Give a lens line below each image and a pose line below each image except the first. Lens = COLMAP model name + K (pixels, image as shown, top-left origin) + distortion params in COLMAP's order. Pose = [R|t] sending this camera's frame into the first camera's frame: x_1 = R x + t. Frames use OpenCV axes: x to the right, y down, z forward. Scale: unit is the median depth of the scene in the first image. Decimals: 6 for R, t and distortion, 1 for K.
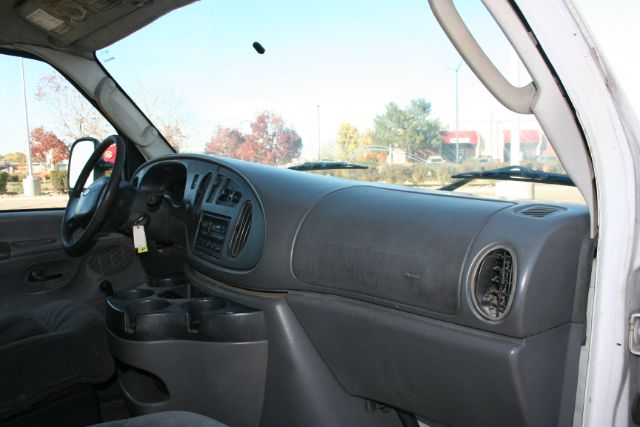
lens RADIAL K [[546.1, 0, 320.0], [0, 546.1, 213.5], [0, 0, 1]] dist [-0.153028, 0.158583]
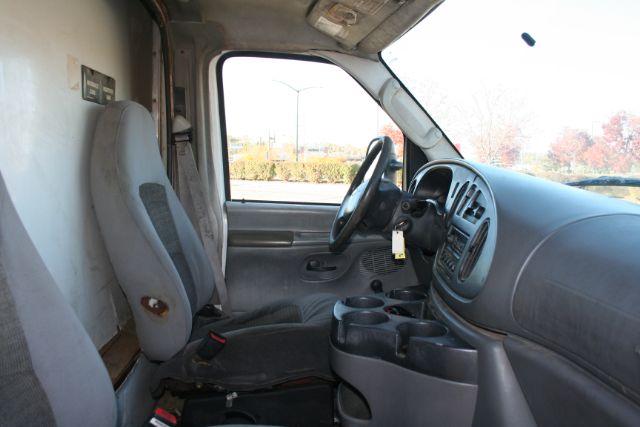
lens RADIAL K [[546.1, 0, 320.0], [0, 546.1, 213.5], [0, 0, 1]] dist [-0.153028, 0.158583]
pose [[0.811979, 0.094173, -0.576040, 0.106100], [-0.092876, 0.995170, 0.031777, -0.025126], [0.576250, 0.027697, 0.816804, 0.111796]]
